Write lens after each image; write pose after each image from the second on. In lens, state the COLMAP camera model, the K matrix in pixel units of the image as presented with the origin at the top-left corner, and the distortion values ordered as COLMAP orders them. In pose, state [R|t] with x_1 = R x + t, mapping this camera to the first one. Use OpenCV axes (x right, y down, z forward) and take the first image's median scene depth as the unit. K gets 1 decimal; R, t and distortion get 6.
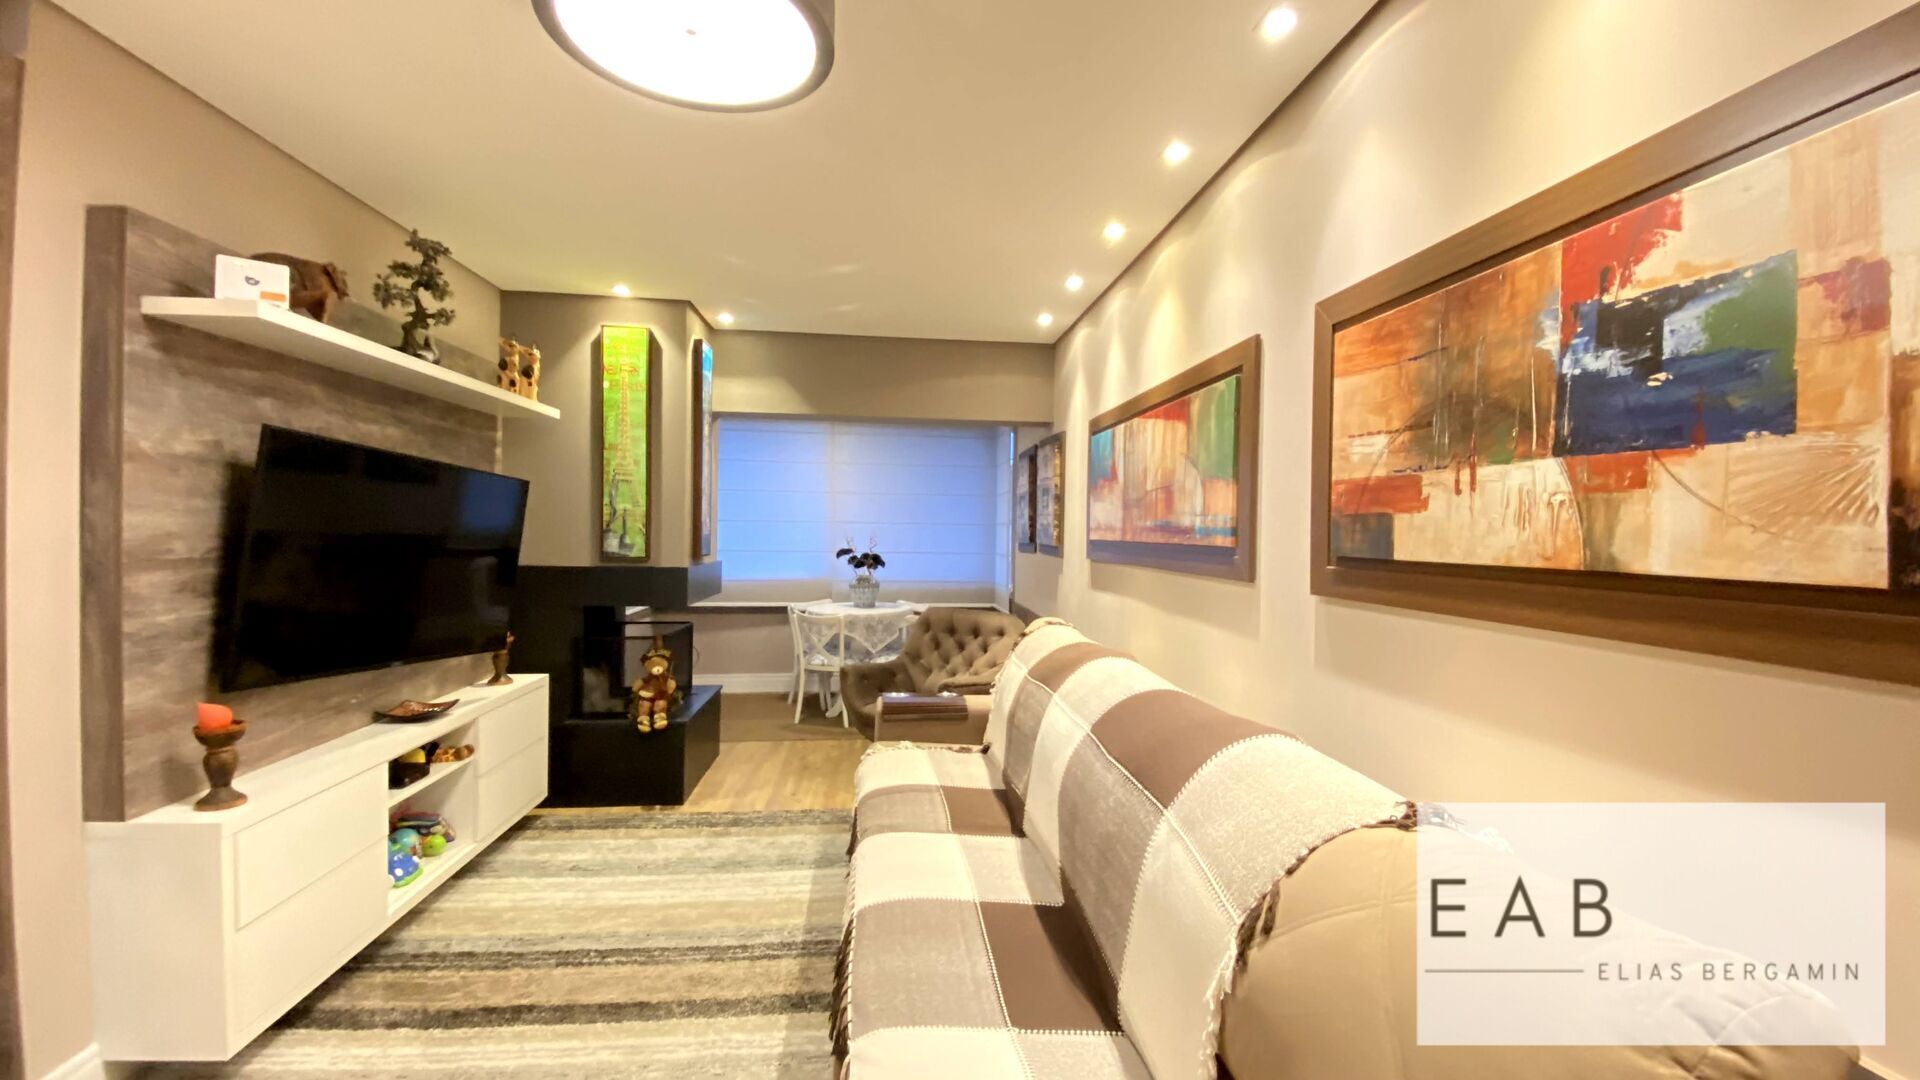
lens RADIAL K [[780.6, 0, 949.7], [0, 780.6, 532.0], [0, 0, 1]] dist [-0.011348, -0.002691]
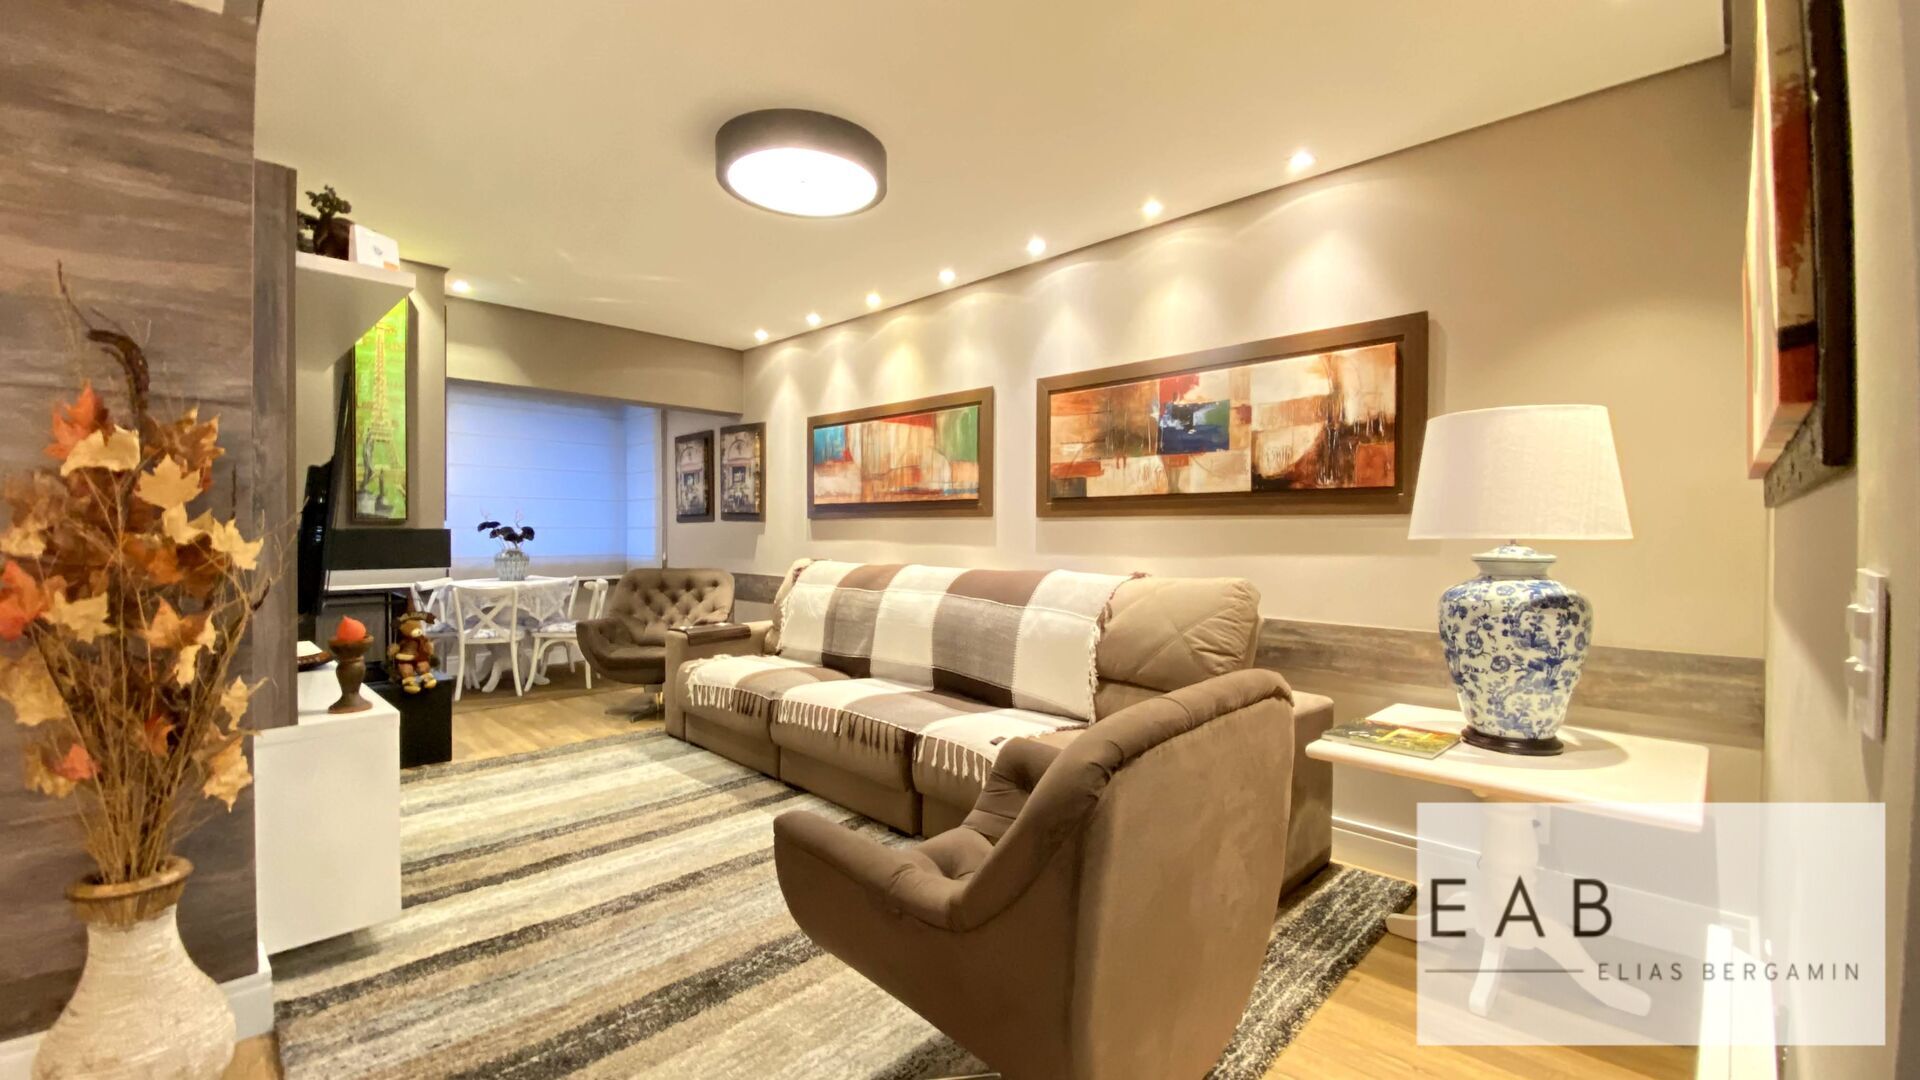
lens RADIAL K [[780.6, 0, 964.3], [0, 780.6, 532.1], [0, 0, 1]] dist [-0.011348, -0.002691]
pose [[0.762948, -0.013093, 0.646327, -0.743856], [0.008928, 0.999913, 0.009717, 0.069575], [-0.646398, -0.001643, 0.762999, -0.335880]]
